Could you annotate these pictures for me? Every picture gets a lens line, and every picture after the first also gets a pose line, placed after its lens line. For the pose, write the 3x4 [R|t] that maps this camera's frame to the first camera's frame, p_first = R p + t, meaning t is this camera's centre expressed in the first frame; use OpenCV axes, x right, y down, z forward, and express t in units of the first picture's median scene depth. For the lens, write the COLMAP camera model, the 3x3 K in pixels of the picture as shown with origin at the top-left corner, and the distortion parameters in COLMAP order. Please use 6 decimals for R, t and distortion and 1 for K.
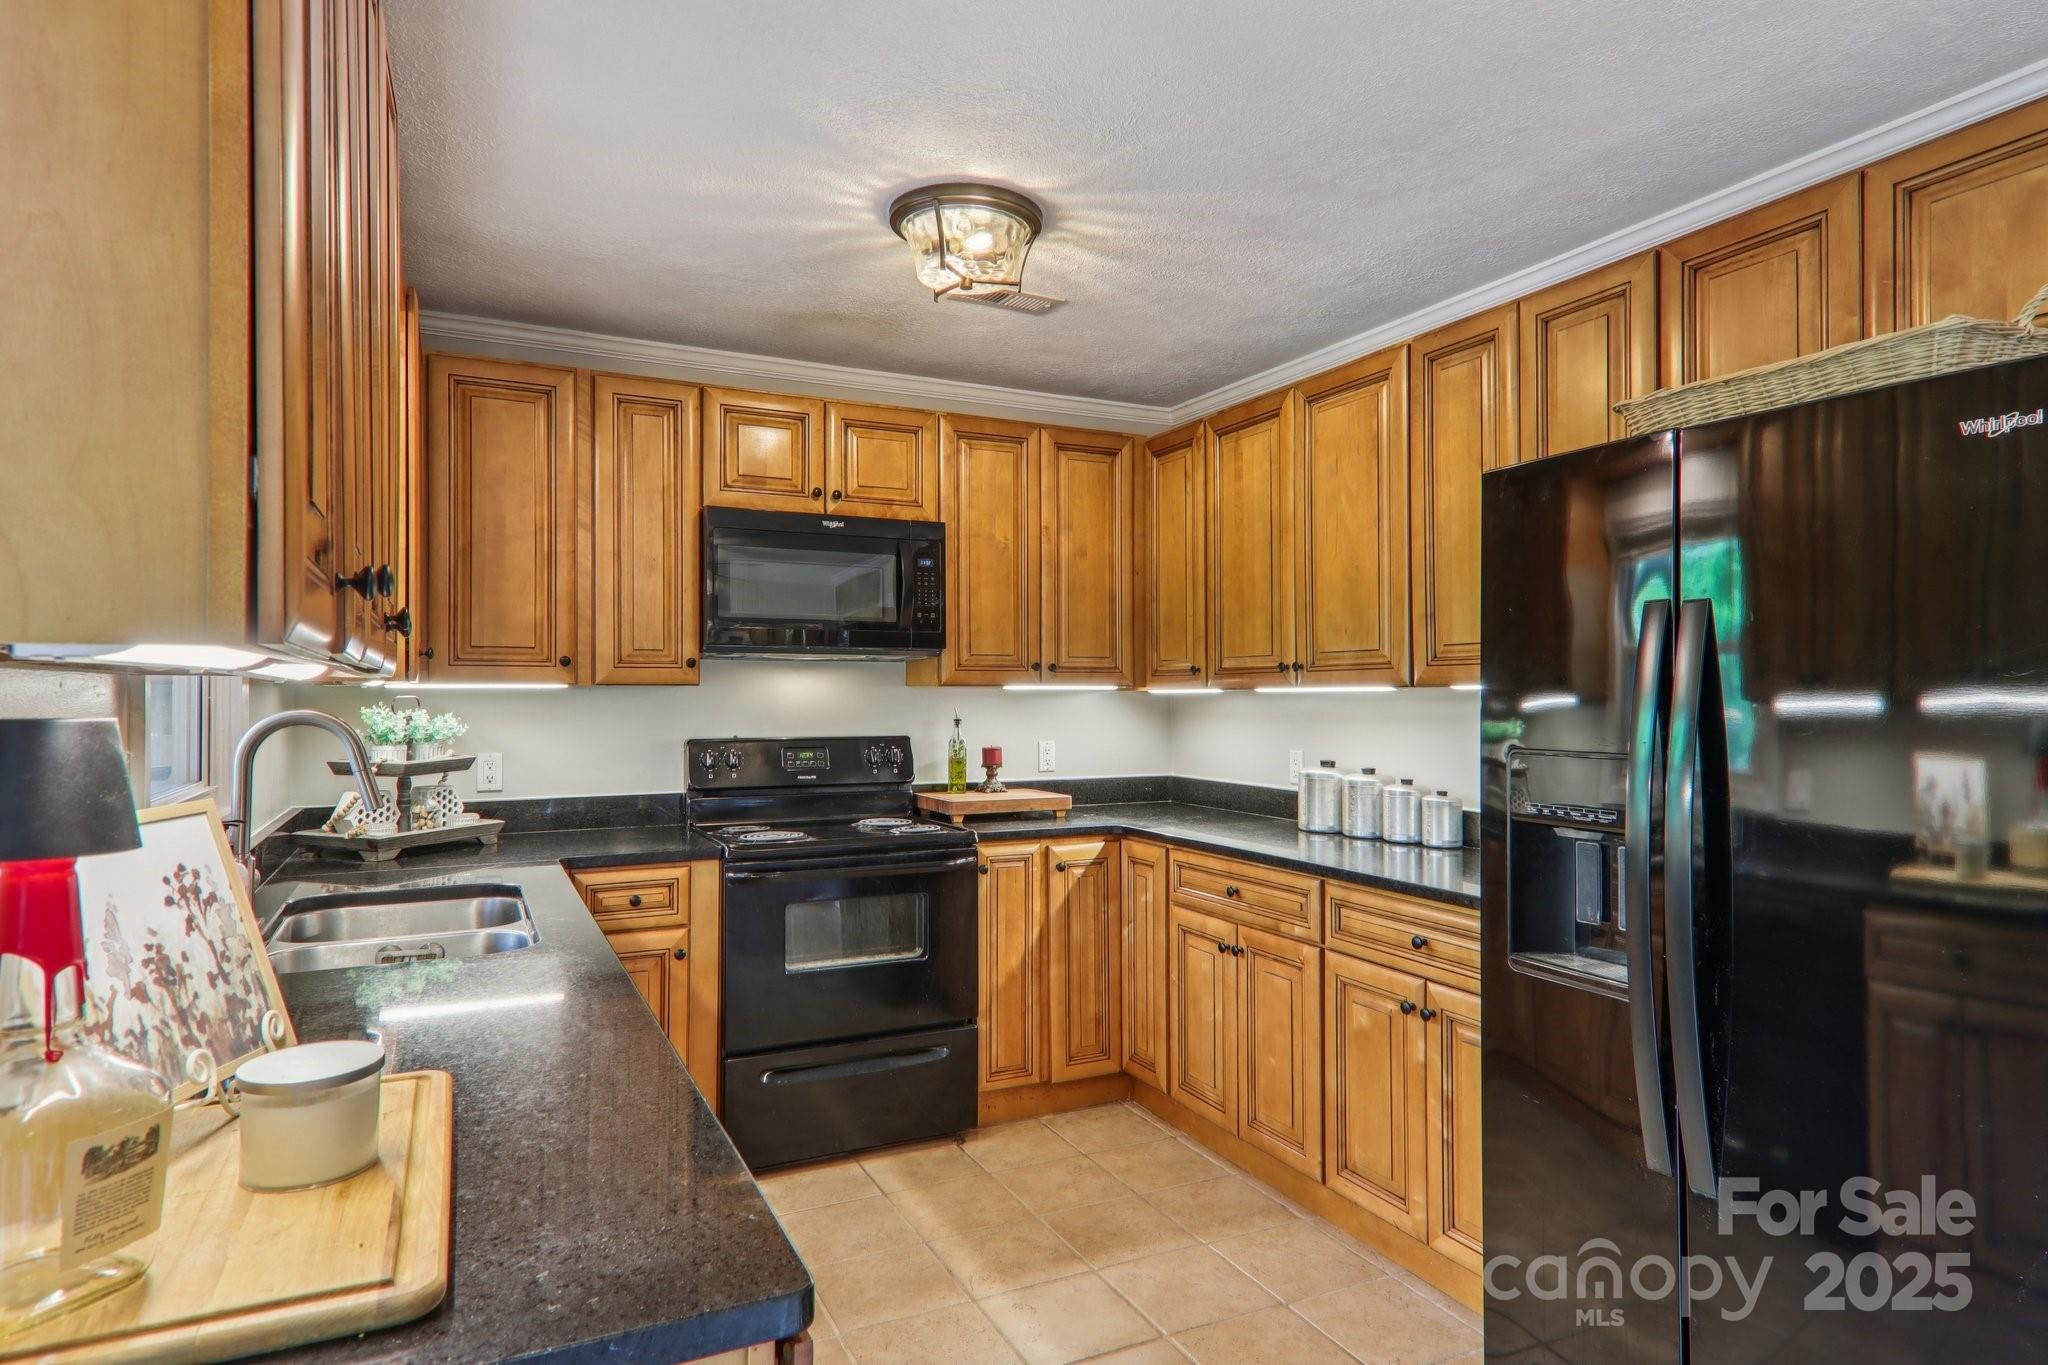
lens RADIAL K [[1149.6, 0, 1033.4], [0, 1149.6, 681.3], [0, 0, 1]] dist [0.033552, -0.015717]
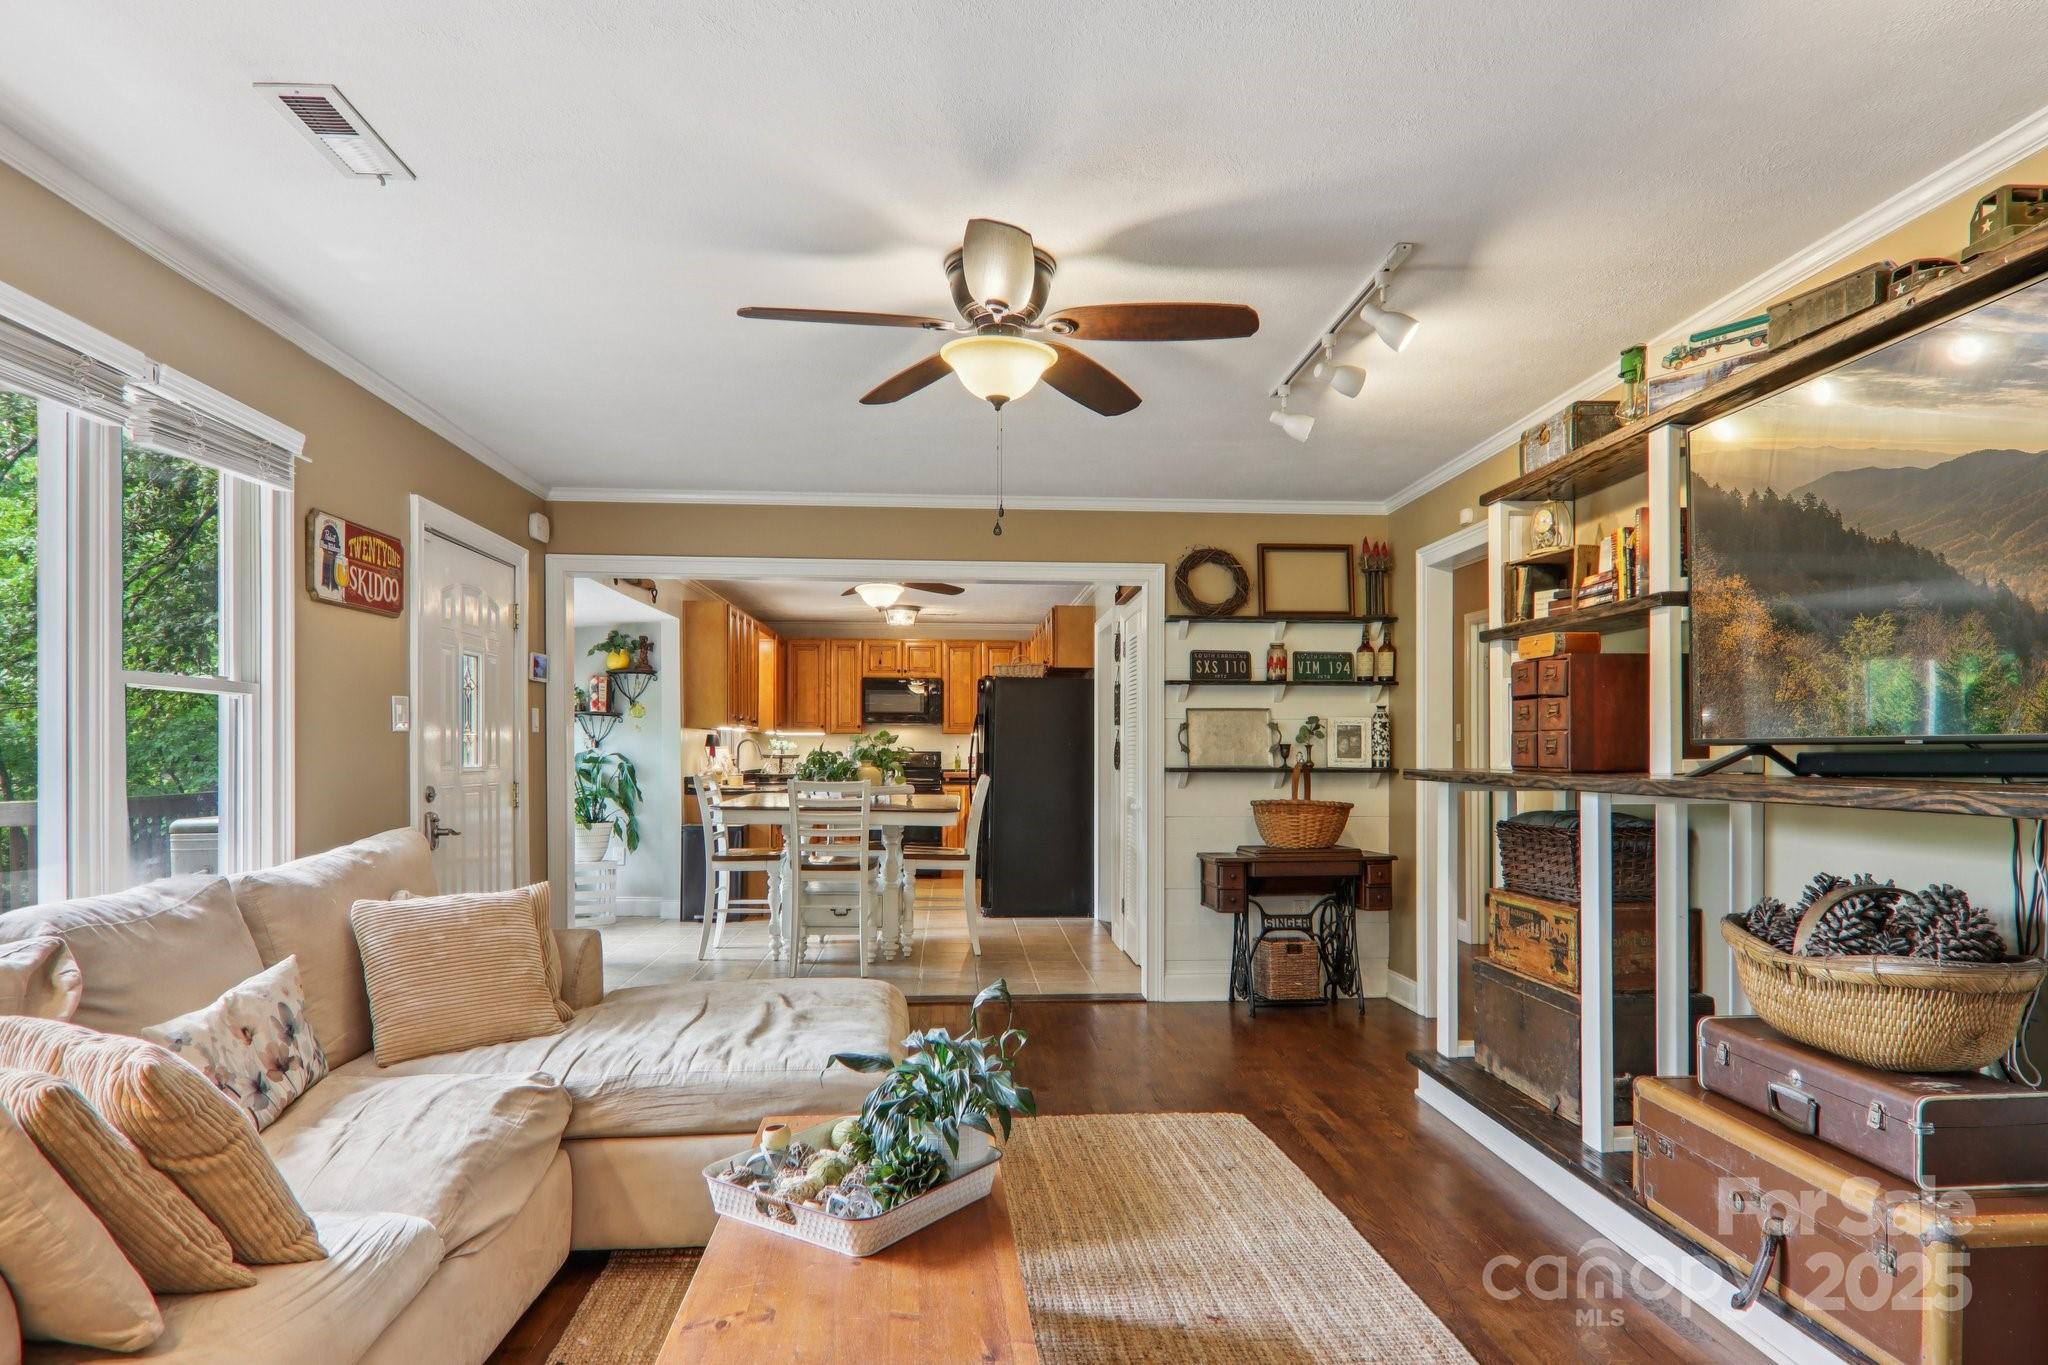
lens RADIAL K [[1149.6, 0, 1027.1], [0, 1149.6, 741.0], [0, 0, 1]] dist [0.033552, -0.015717]
pose [[0.923156, 0.001542, -0.384422, 1.334634], [0.000213, 0.999990, 0.004522, 0.009731], [0.384425, -0.004256, 0.923147, -1.735997]]
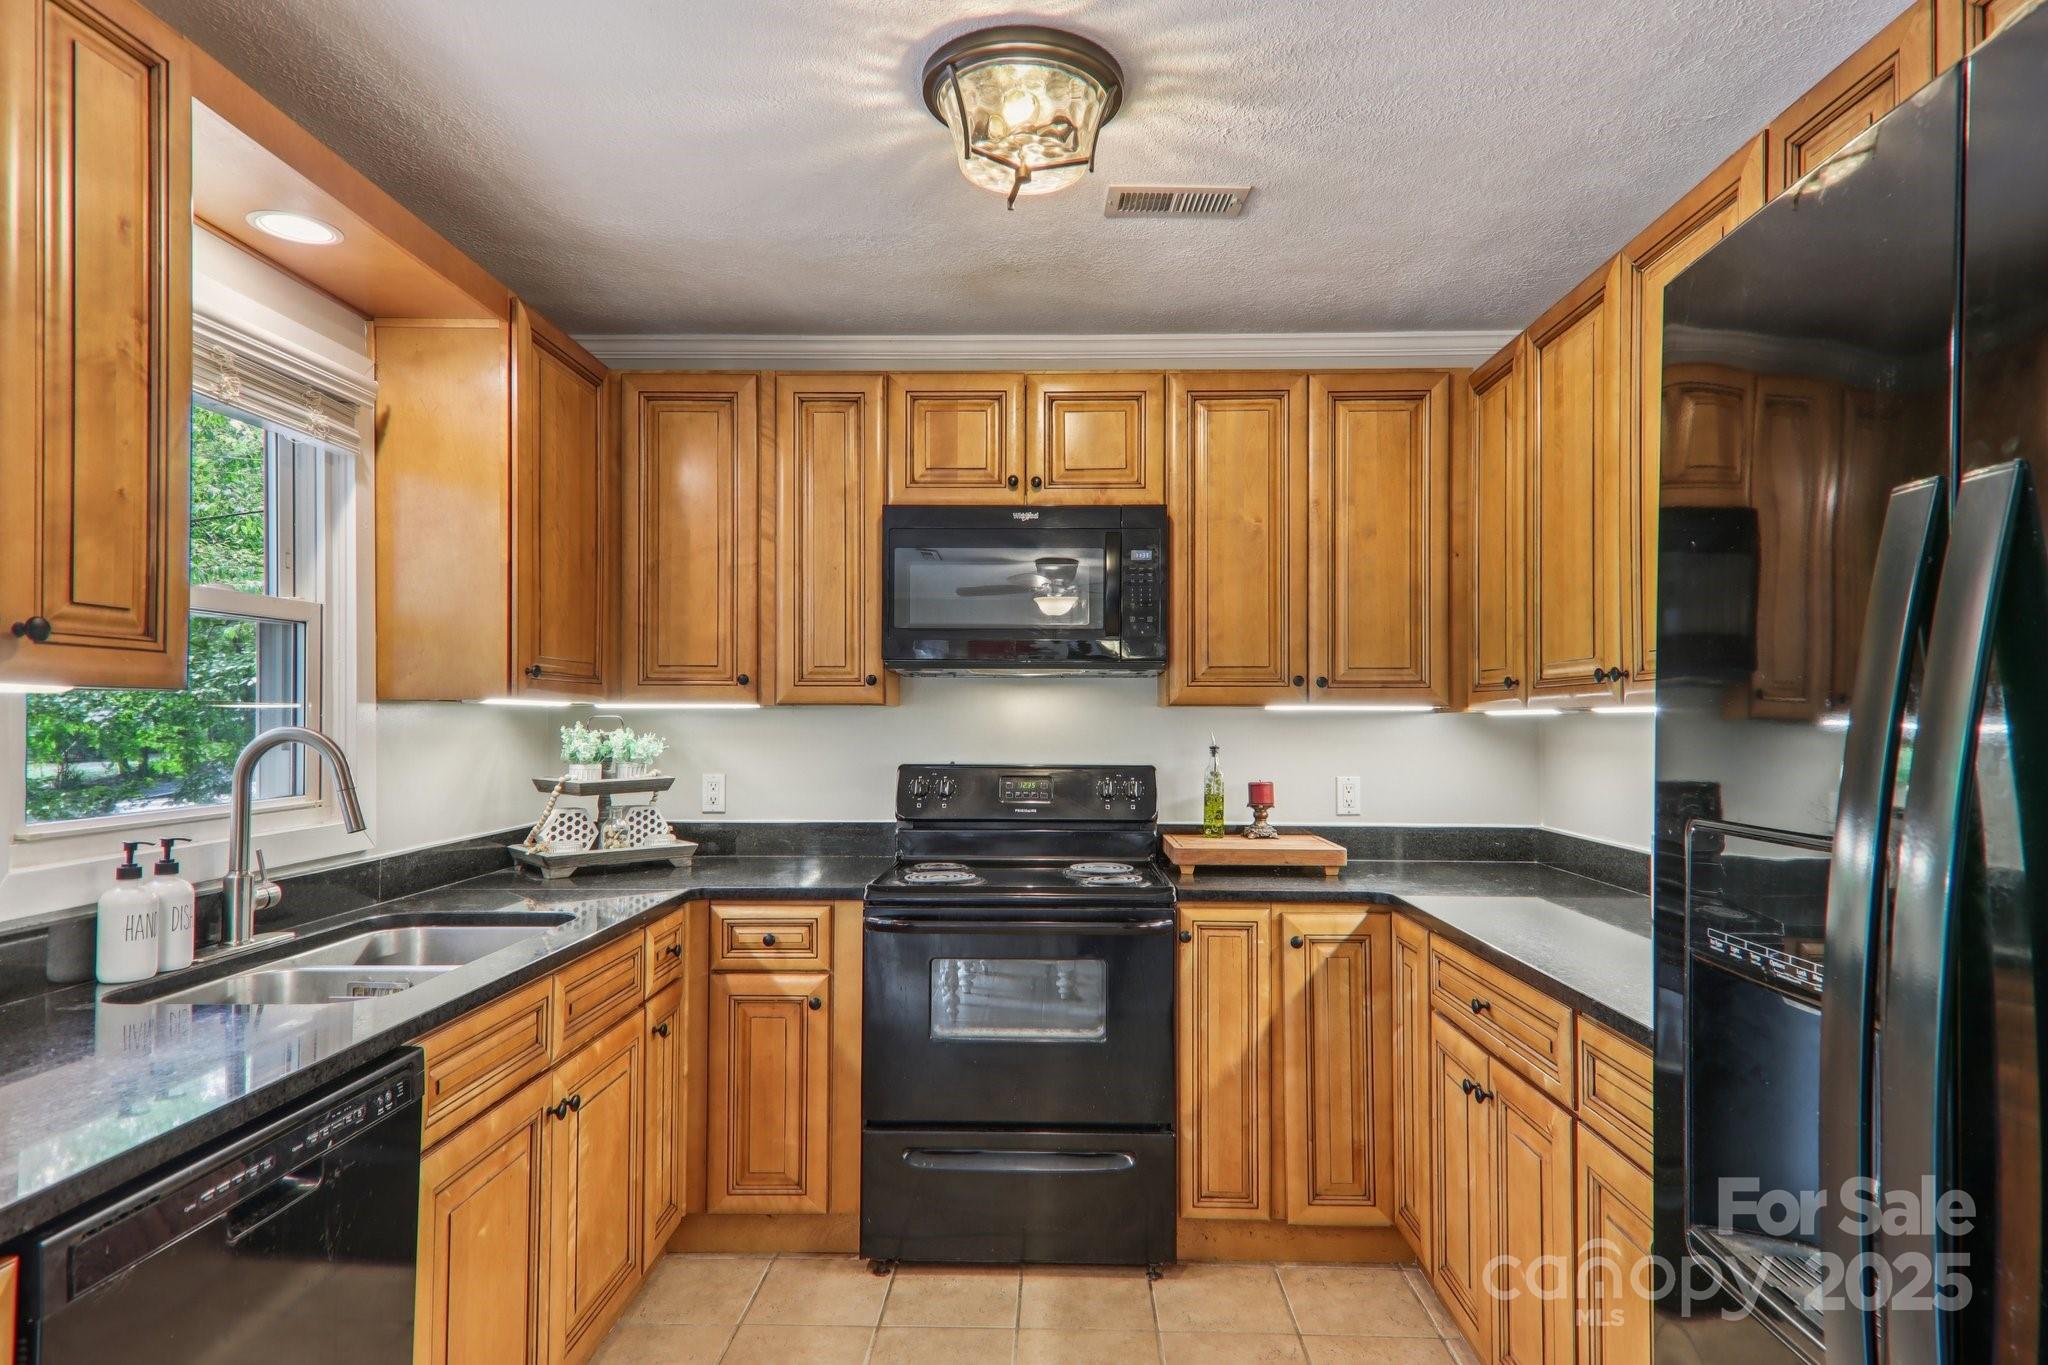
lens RADIAL K [[1149.6, 0, 1044.2], [0, 1149.6, 707.3], [0, 0, 1]] dist [0.033552, -0.015717]
pose [[0.888775, -0.001835, -0.458339, 0.231884], [0.001286, 0.999998, -0.001510, 0.006892], [0.458341, 0.000752, 0.888776, 0.250787]]
